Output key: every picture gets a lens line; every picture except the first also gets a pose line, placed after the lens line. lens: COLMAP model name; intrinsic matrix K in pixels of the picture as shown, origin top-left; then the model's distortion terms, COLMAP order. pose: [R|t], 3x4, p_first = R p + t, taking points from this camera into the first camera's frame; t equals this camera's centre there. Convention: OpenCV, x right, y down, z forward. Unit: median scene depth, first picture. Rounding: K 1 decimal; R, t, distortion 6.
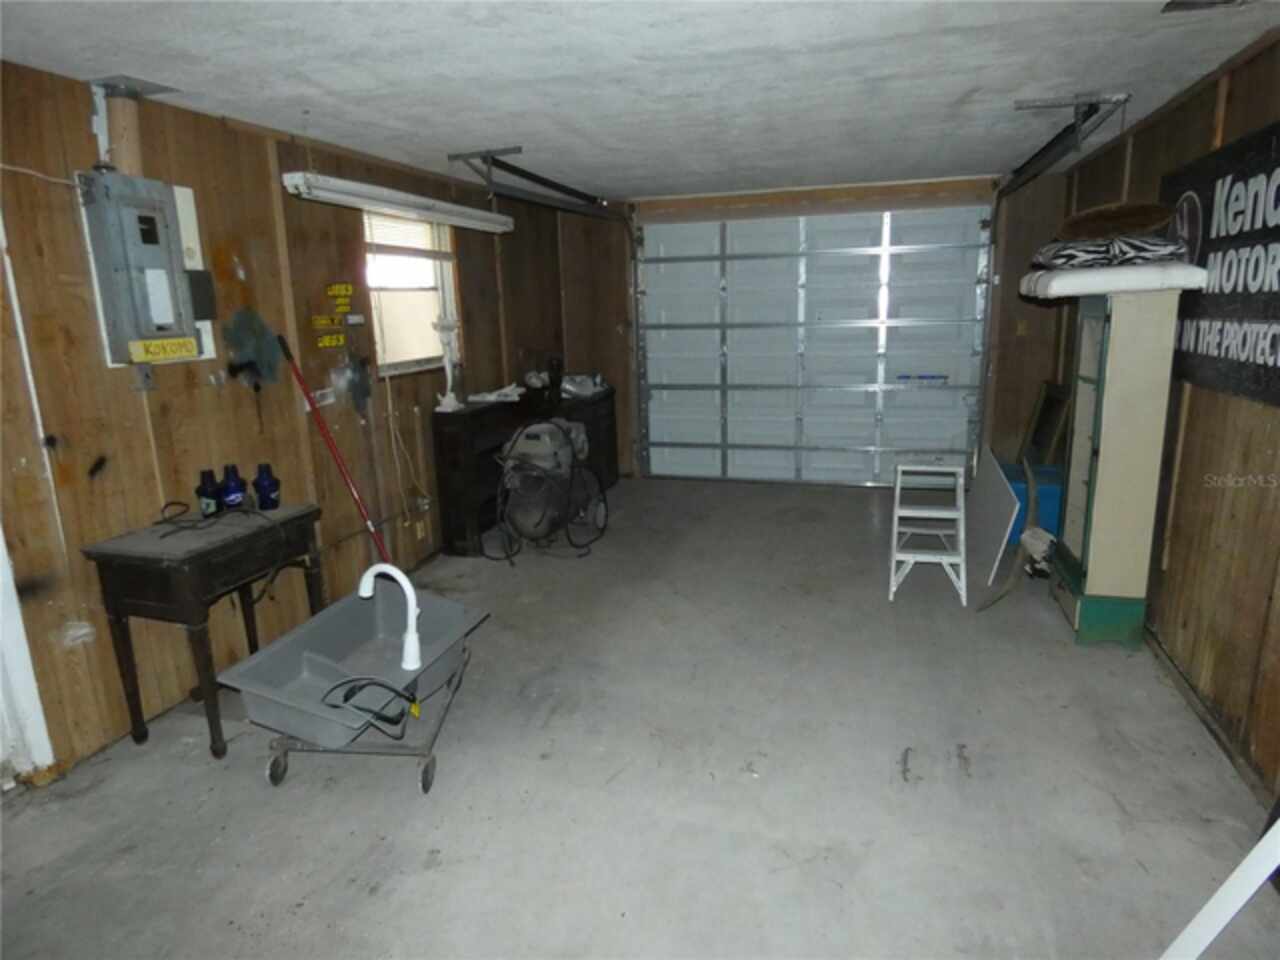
lens RADIAL K [[770.0, 0, 646.7], [0, 770.0, 474.5], [0, 0, 1]] dist [-0.000071, 0.004775]
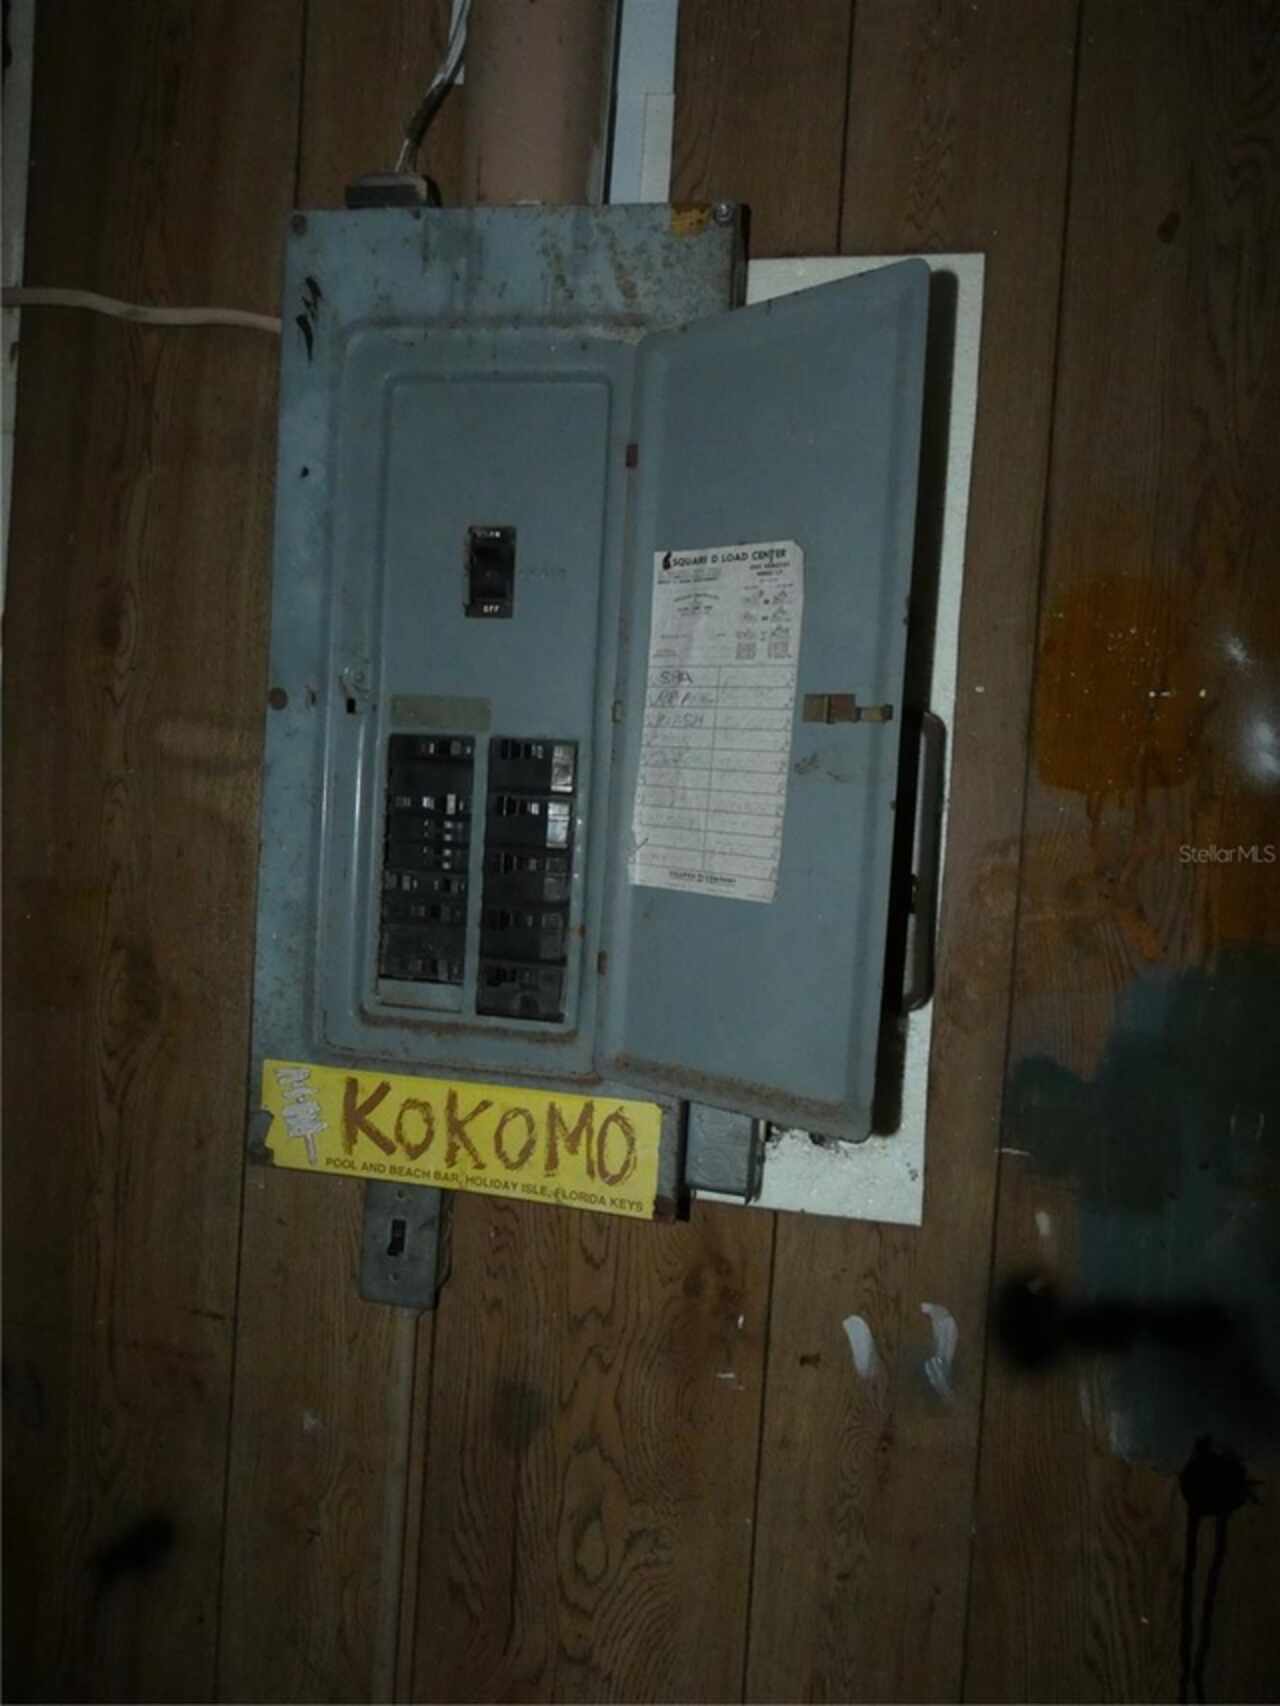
lens RADIAL K [[1026.2, 0, 640.0], [0, 1026.2, 819.0], [0, 0, 1]] dist [-0.000071, 0.004775]
pose [[0.101856, 0.055685, -0.993239, -0.399094], [-0.272871, 0.961701, 0.025934, -0.255984], [0.956643, 0.268385, 0.113150, 1.018045]]
